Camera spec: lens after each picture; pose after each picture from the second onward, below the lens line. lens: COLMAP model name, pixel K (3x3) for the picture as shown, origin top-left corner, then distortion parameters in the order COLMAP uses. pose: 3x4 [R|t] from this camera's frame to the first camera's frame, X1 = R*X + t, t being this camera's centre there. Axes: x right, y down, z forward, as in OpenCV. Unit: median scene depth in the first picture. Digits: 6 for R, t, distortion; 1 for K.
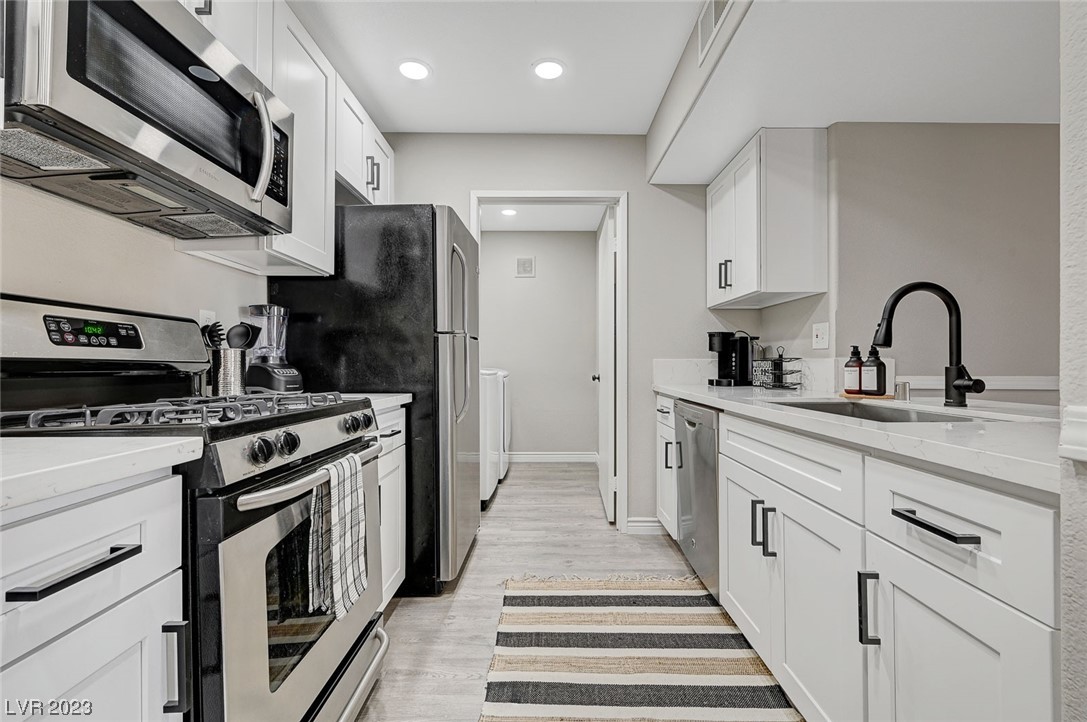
lens RADIAL K [[461.0, 0, 551.3], [0, 461.0, 361.3], [0, 0, 1]] dist [-0.001137, 0.000688]
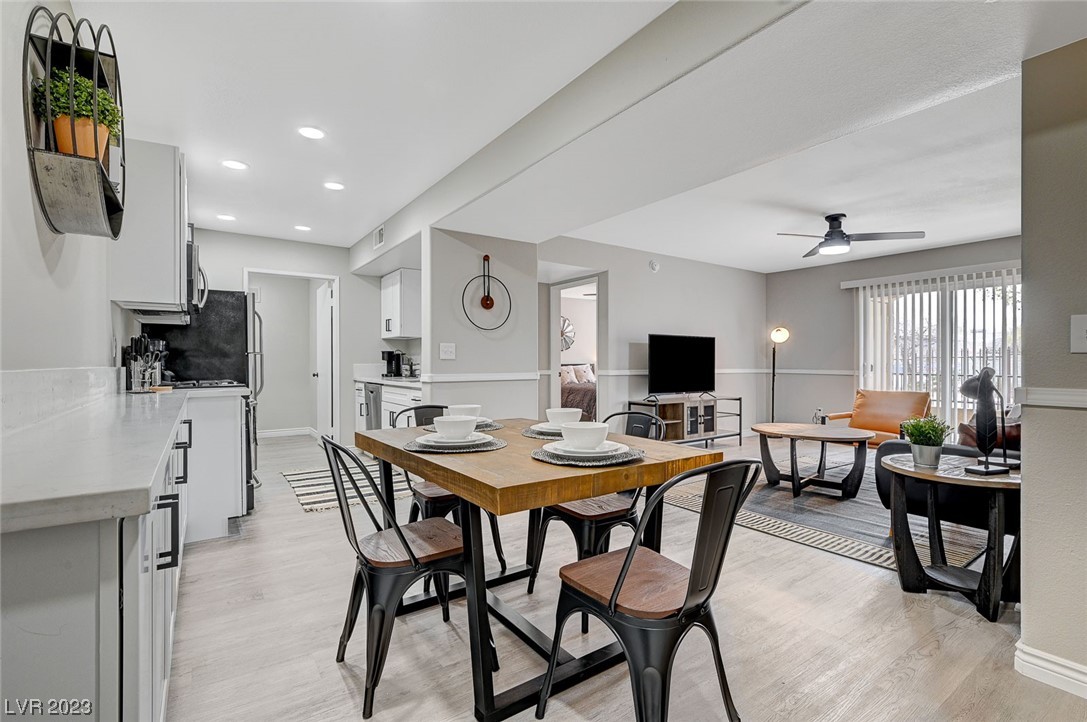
lens RADIAL K [[486.3, 0, 544.4], [0, 486.3, 362.0], [0, 0, 1]] dist [-0.001069, 0.000306]
pose [[0.820886, -0.002885, 0.571085, -0.392403], [0.000058, 0.999988, 0.004968, -0.031592], [-0.571092, -0.004046, 0.820876, -1.549738]]
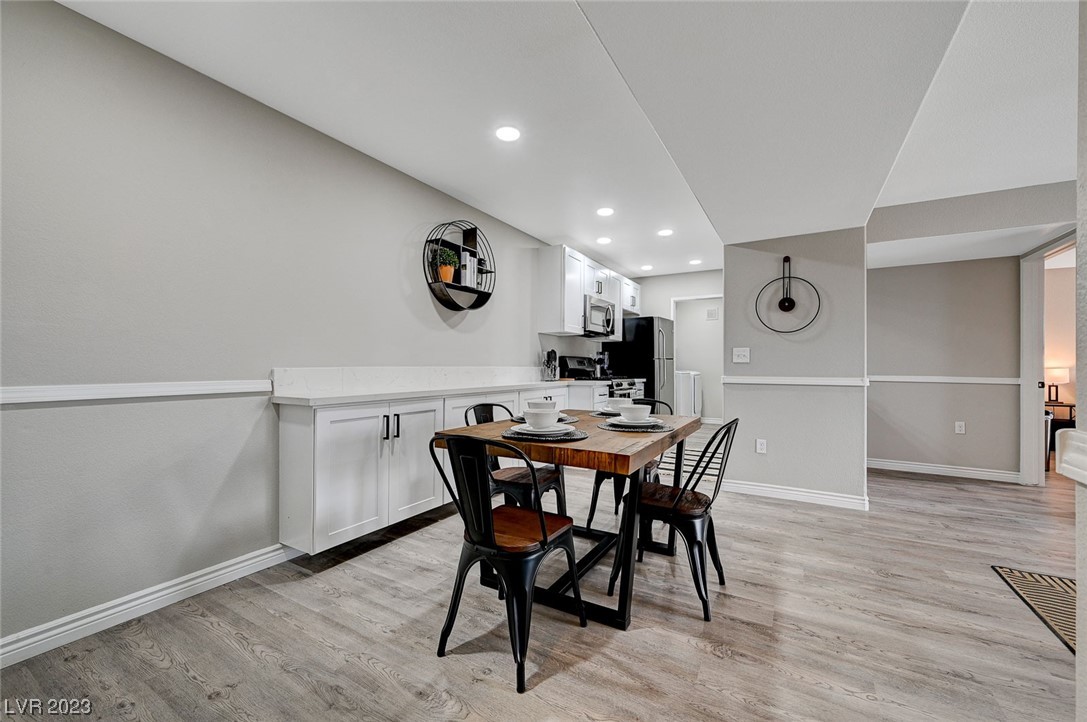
lens RADIAL K [[430.7, 0, 558.1], [0, 430.7, 364.8], [0, 0, 1]] dist [0.000550, 0.001139]
pose [[0.869238, 0.001306, -0.494393, 0.586335], [-0.000655, 0.999999, 0.001491, -0.026648], [0.494394, -0.000972, 0.869237, -1.728292]]
